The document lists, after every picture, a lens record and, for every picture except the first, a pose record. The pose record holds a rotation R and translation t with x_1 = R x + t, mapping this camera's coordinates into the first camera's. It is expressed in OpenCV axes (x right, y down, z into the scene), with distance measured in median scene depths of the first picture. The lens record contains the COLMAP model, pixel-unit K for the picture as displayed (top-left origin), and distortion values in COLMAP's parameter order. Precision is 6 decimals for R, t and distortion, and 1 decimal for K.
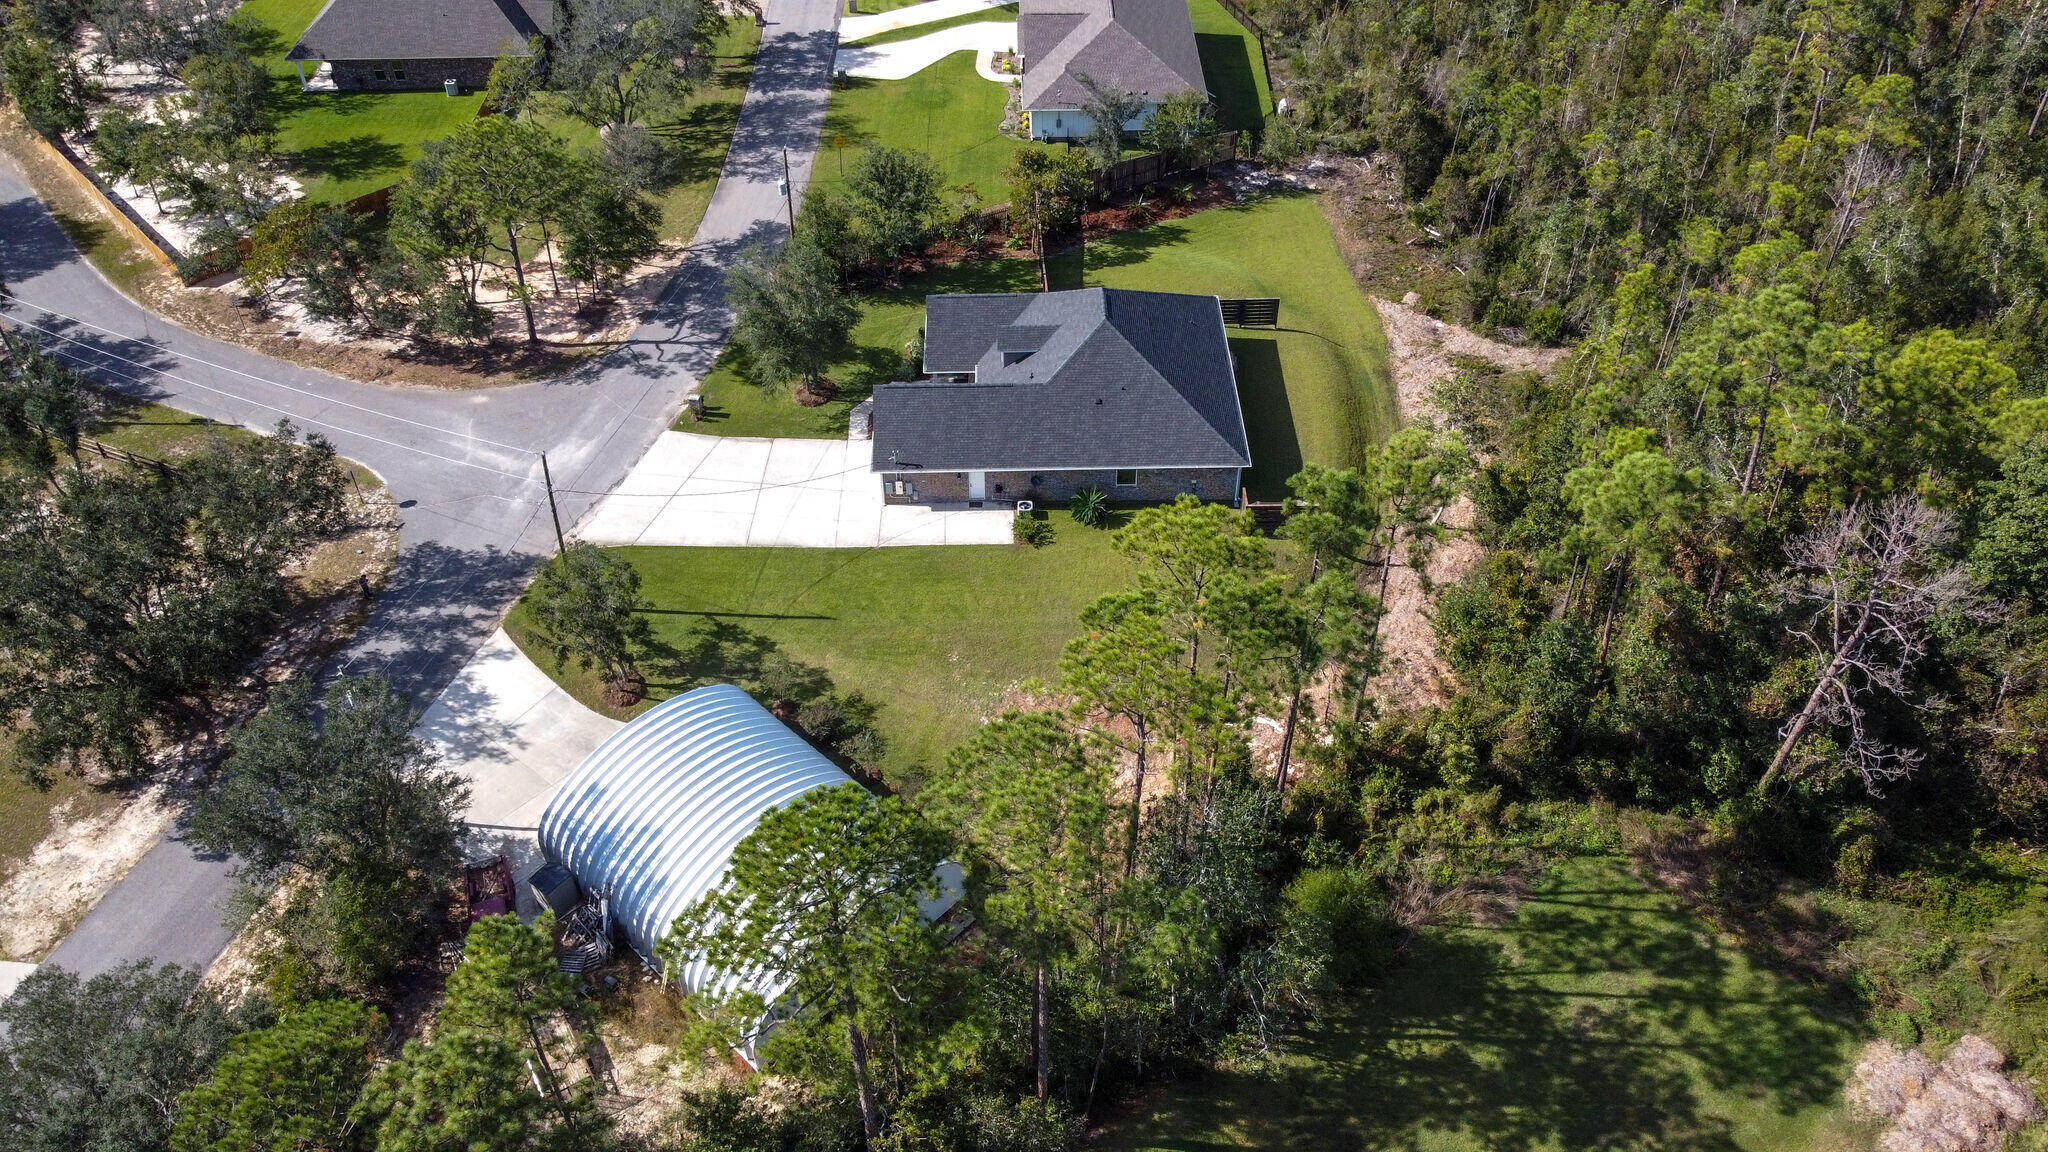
lens RADIAL K [[1556.8, 0, 1014.6], [0, 1556.8, 573.5], [0, 0, 1]] dist [-0.006371, -0.004418]
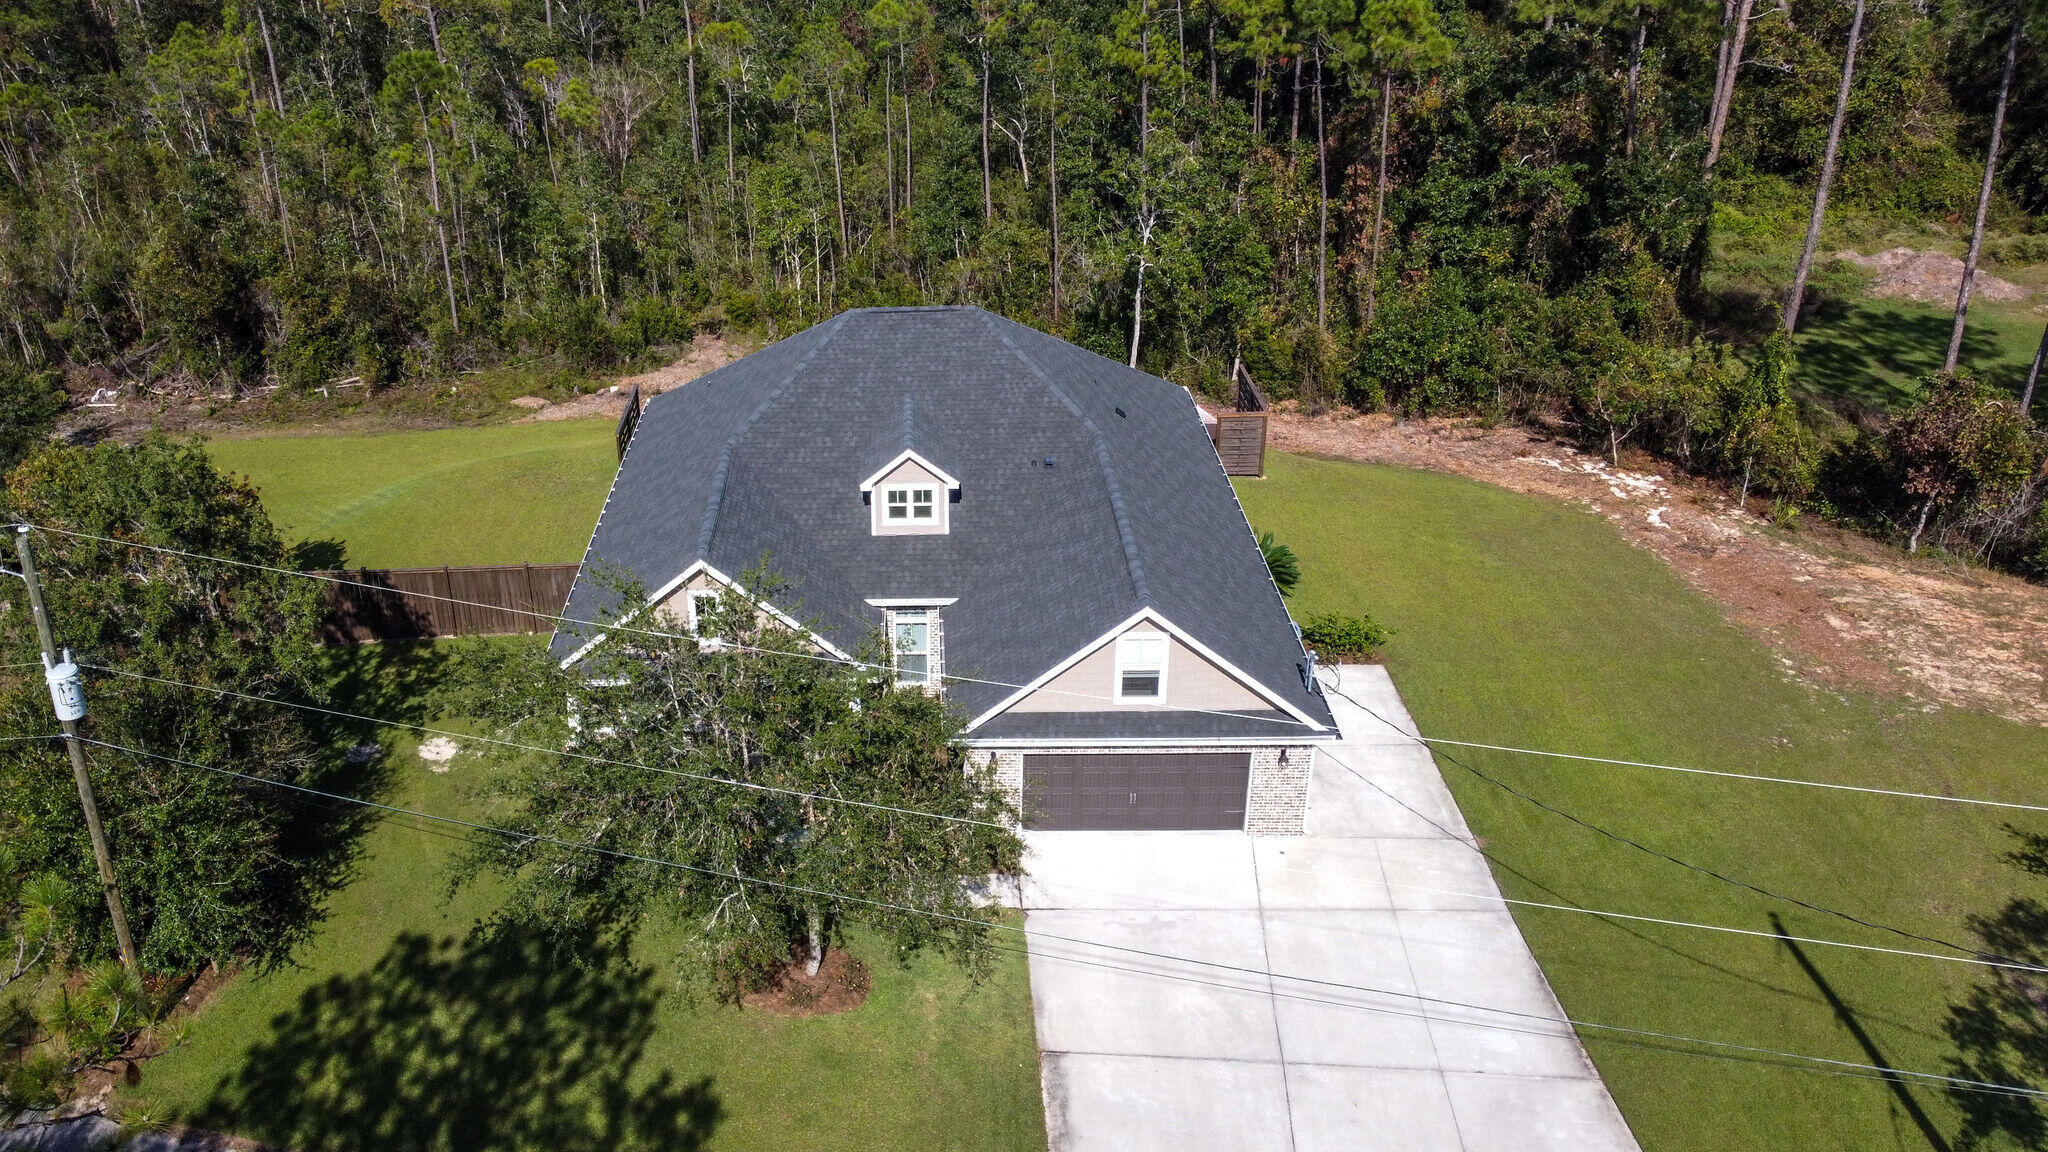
lens RADIAL K [[1629.0, 0, 804.1], [0, 1629.0, 636.7], [0, 0, 1]] dist [-0.015513, -0.002738]
pose [[0.067171, -0.462279, 0.884187, -0.369063], [0.706682, 0.647630, 0.284914, -0.240949], [-0.704336, 0.605700, 0.370186, 0.806481]]
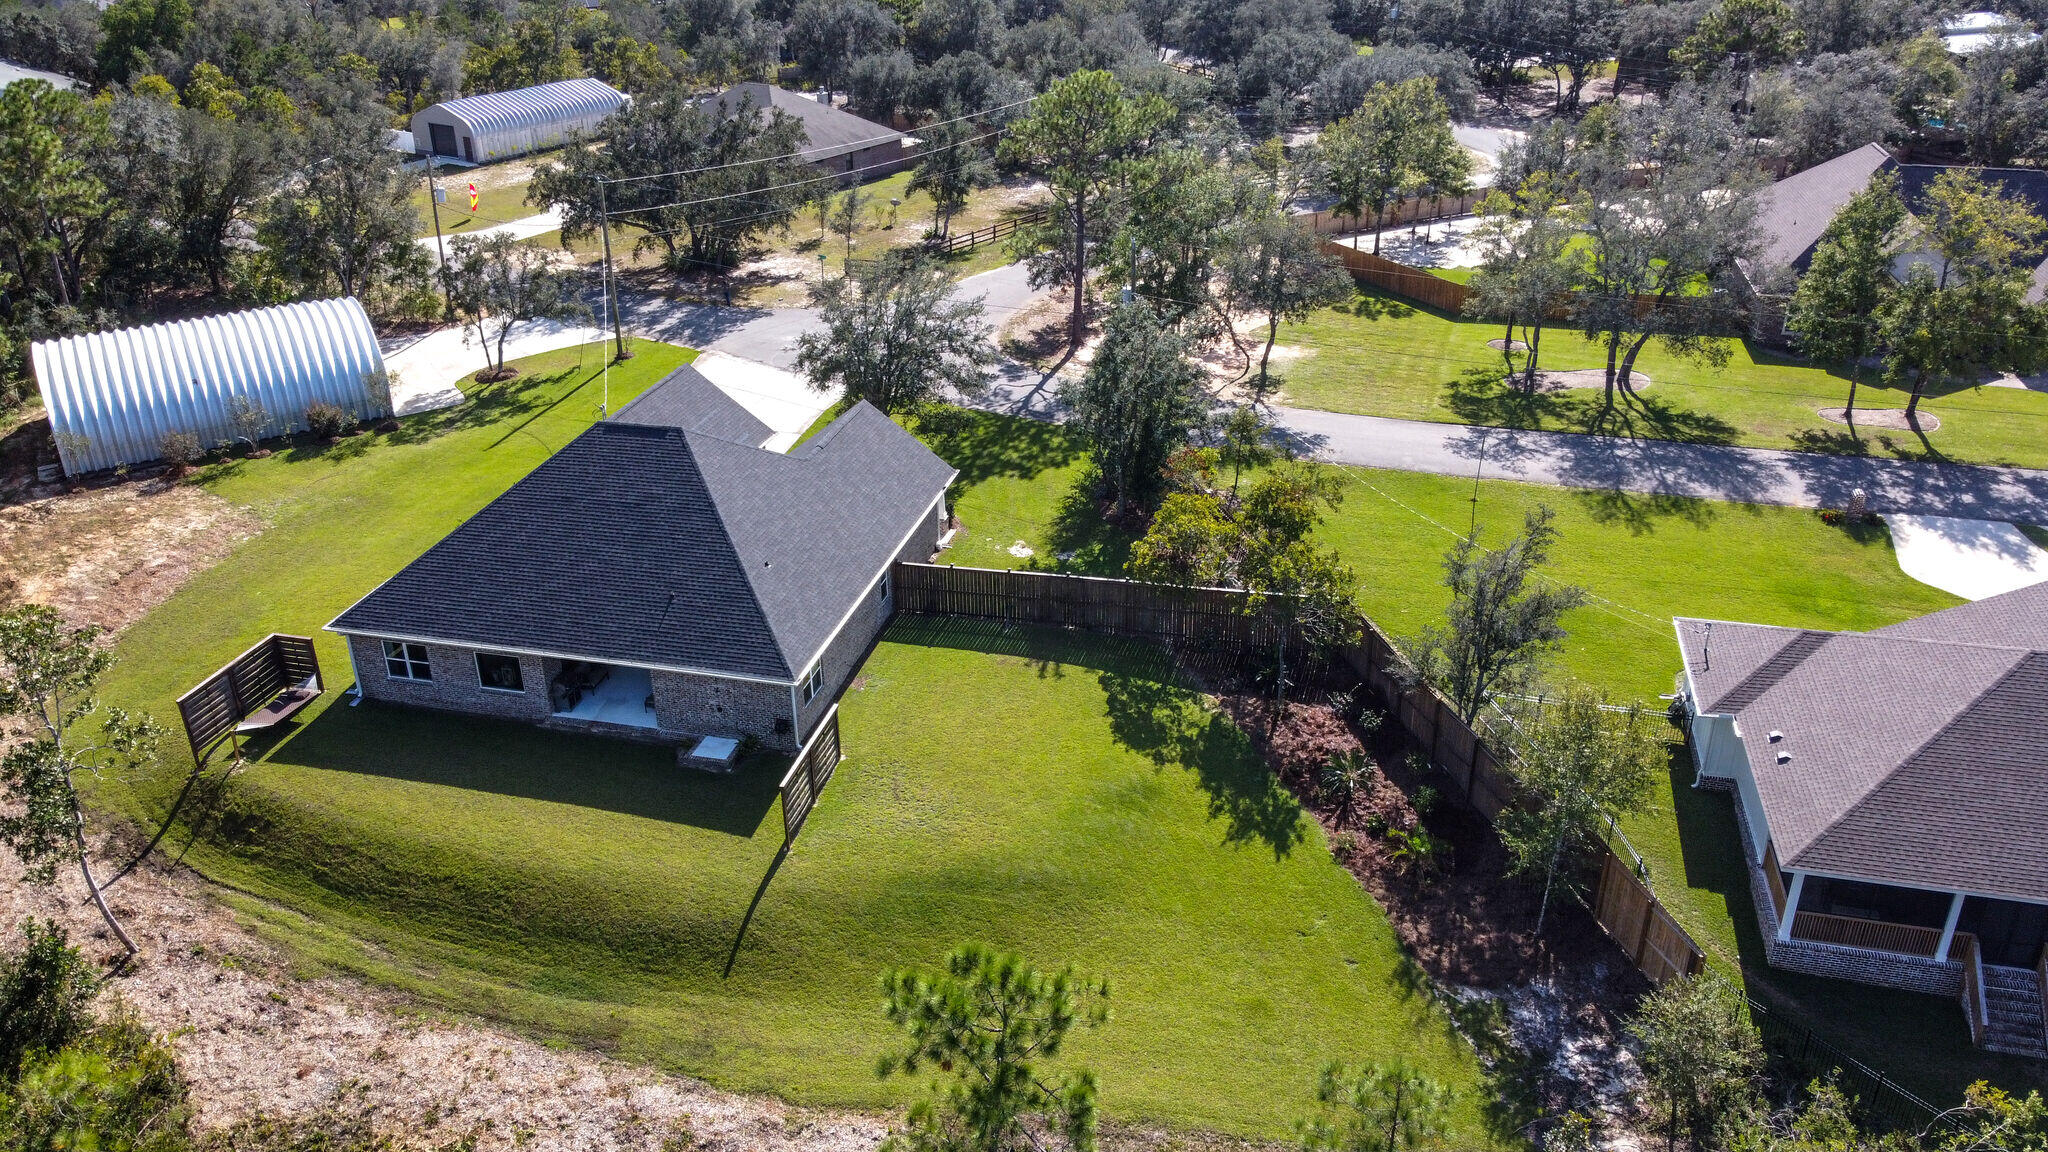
lens RADIAL K [[1560.6, 0, 1024.6], [0, 1560.6, 564.6], [0, 0, 1]] dist [-0.012787, -0.010281]
pose [[-0.251904, 0.430917, -0.866519, 0.520806], [-0.642473, 0.595144, 0.482734, -0.482068], [0.723722, 0.678318, 0.126933, 0.954601]]
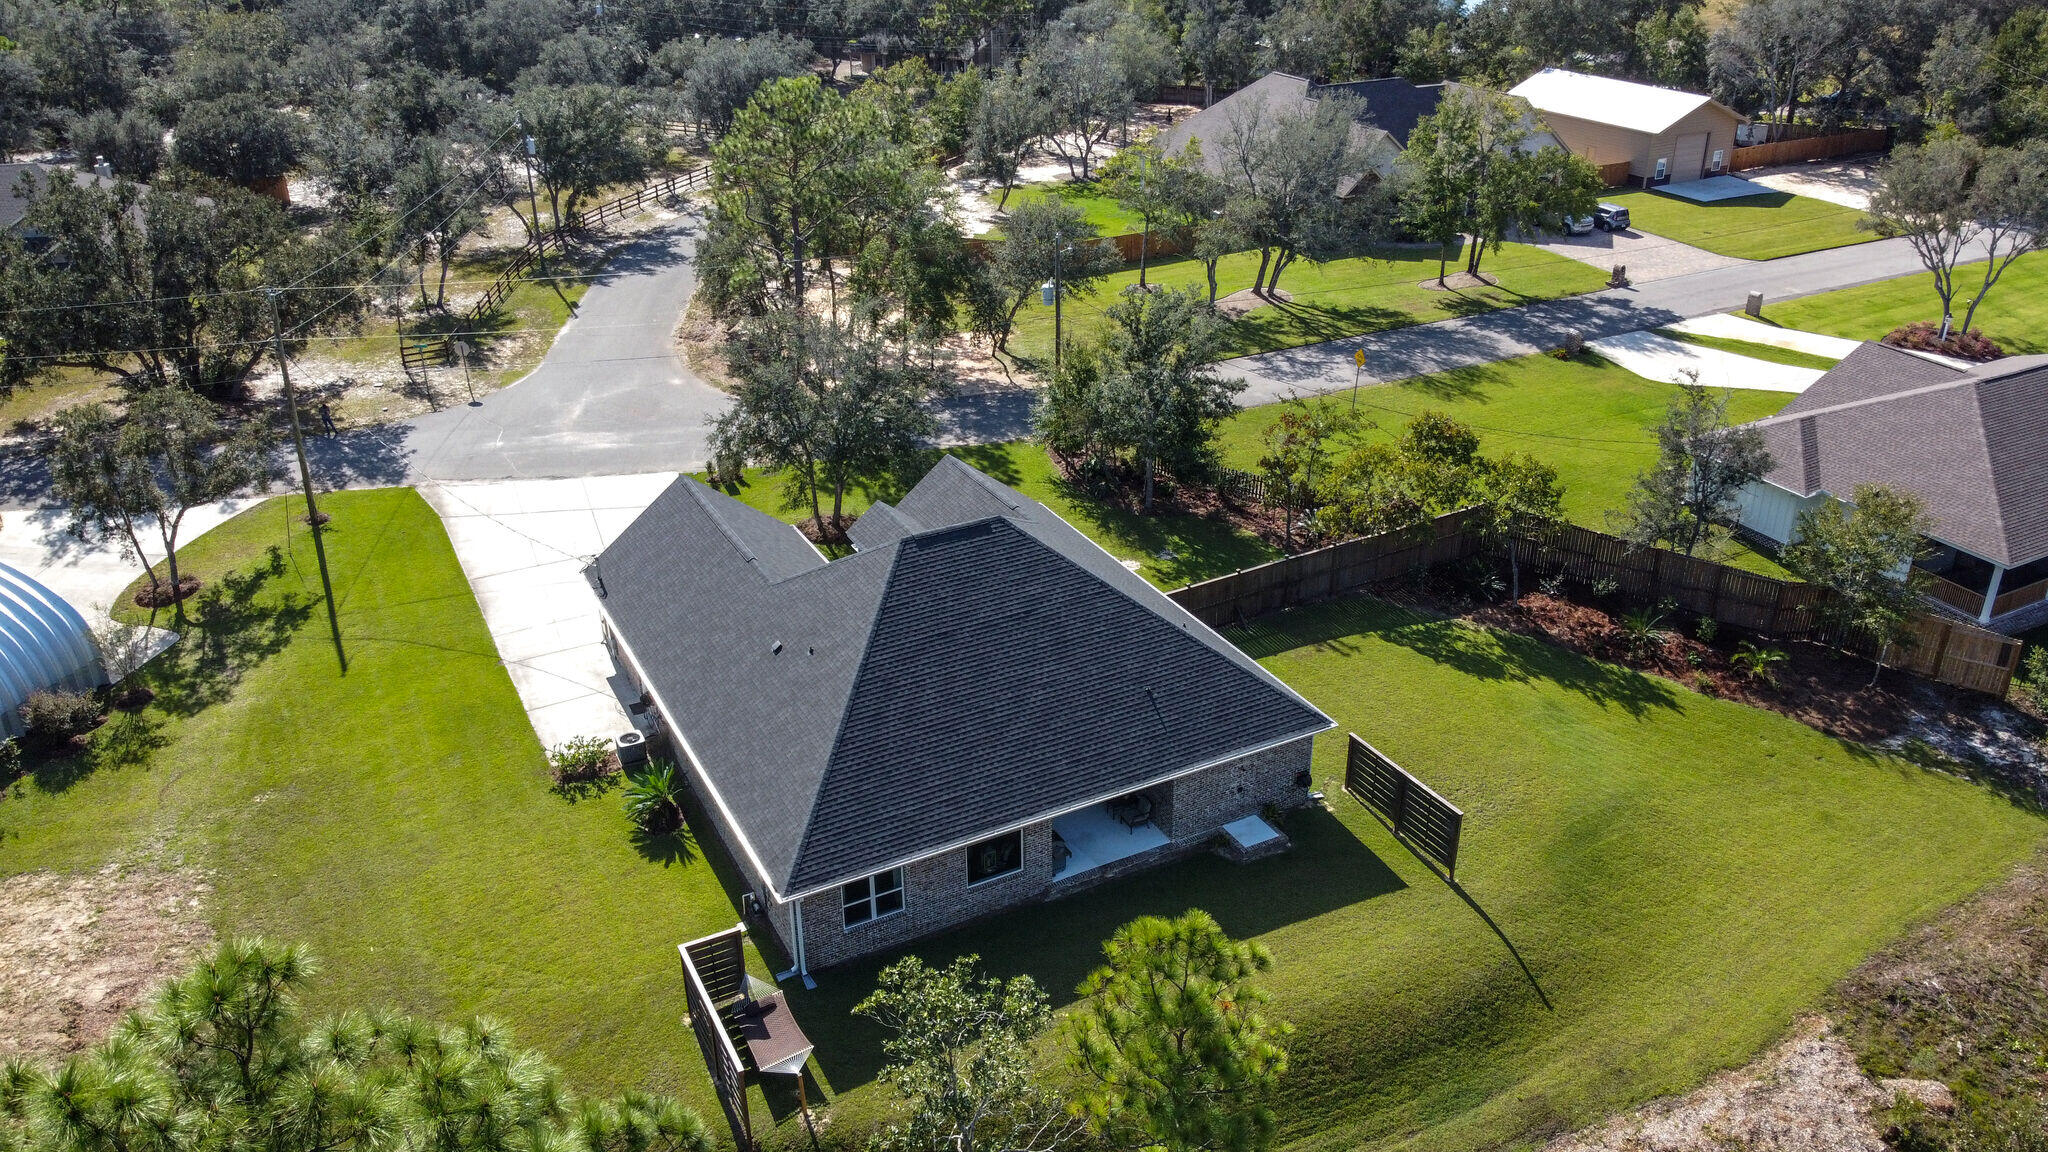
lens RADIAL K [[1547.1, 0, 1021.0], [0, 1547.1, 582.6], [0, 0, 1]] dist [-0.005327, -0.009877]
pose [[0.455331, 0.409915, -0.790343, 0.429380], [-0.598698, 0.798000, 0.068966, -0.185089], [0.658964, 0.441775, 0.608770, 0.633511]]
